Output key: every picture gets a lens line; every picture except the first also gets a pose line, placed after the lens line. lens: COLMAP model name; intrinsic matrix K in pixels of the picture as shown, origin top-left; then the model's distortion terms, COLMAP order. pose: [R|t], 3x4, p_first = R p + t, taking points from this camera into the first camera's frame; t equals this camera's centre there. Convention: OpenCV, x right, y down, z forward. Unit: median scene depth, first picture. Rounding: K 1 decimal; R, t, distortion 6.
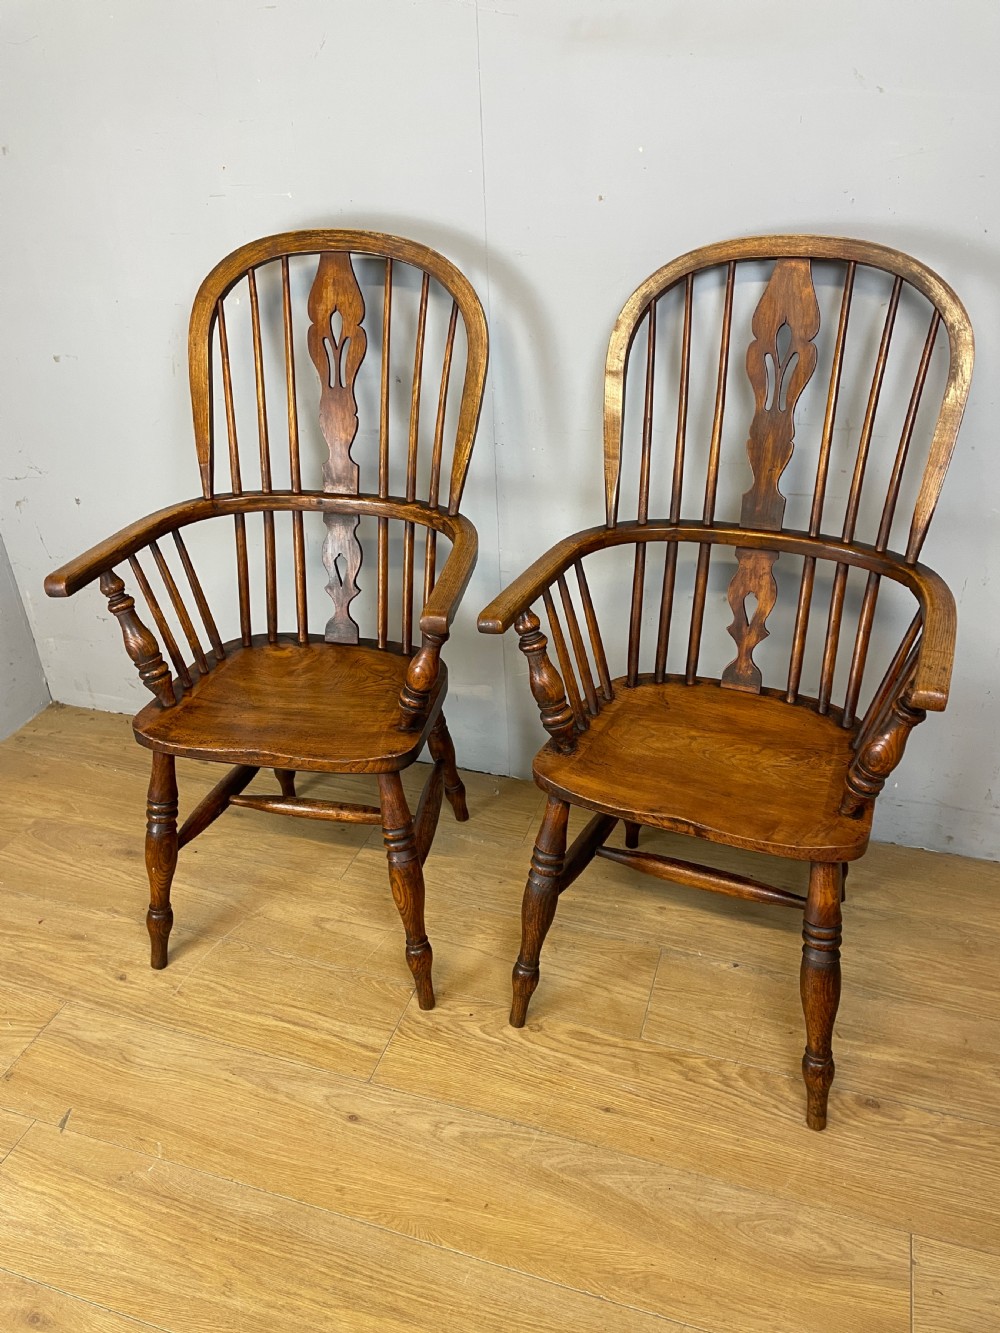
lens RADIAL K [[1014.0, 0, 494.2], [0, 1014.0, 653.9], [0, 0, 1]] dist [0.095343, -0.124717]
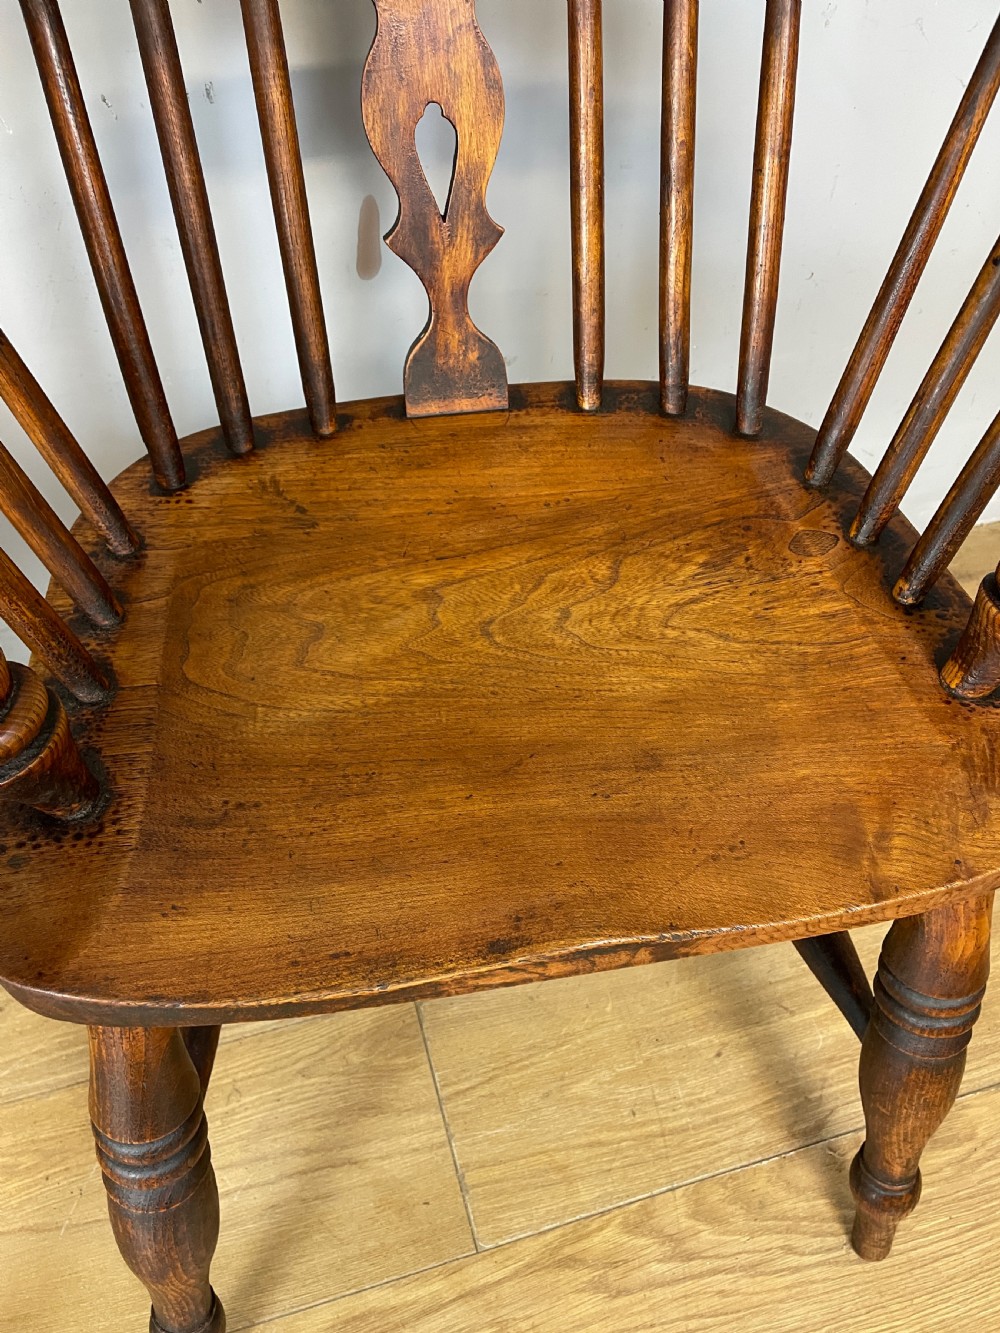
lens RADIAL K [[1014.0, 0, 498.6], [0, 1014.0, 677.0], [0, 0, 1]] dist [0.095343, -0.124717]
pose [[0.816773, -0.391196, 0.424086, 0.056485], [0.233064, 0.896102, 0.377733, -0.015377], [-0.527792, -0.209683, 0.823085, 0.670447]]
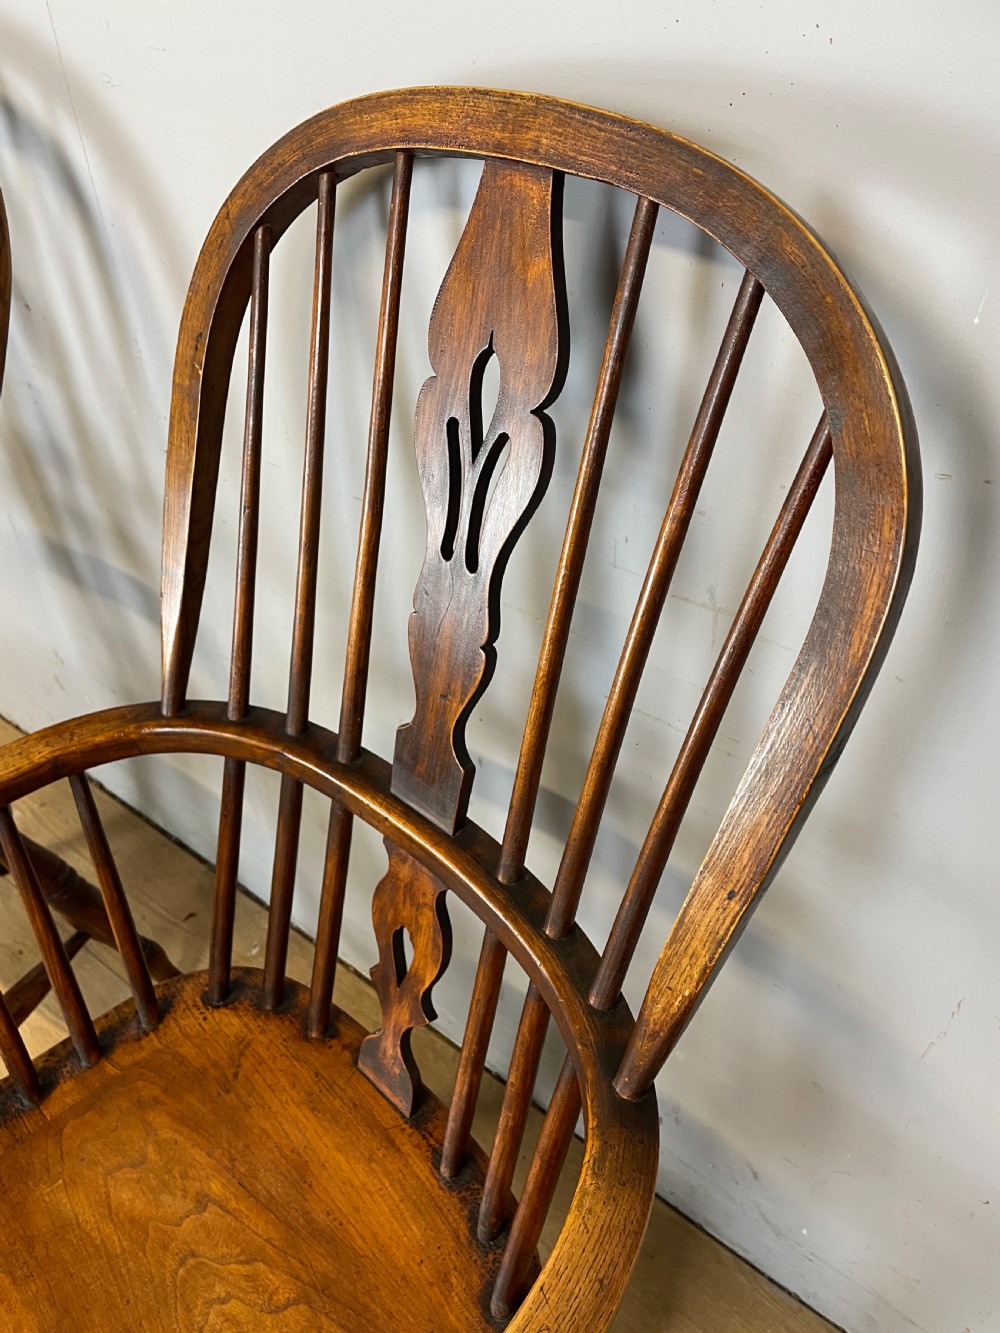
lens RADIAL K [[1014.0, 0, 490.4], [0, 1014.0, 668.6], [0, 0, 1]] dist [0.095343, -0.124717]
pose [[0.937256, 0.218654, -0.271556, 0.380672], [-0.165316, 0.964483, 0.206015, -0.267703], [0.306957, -0.148196, 0.940114, 0.595994]]
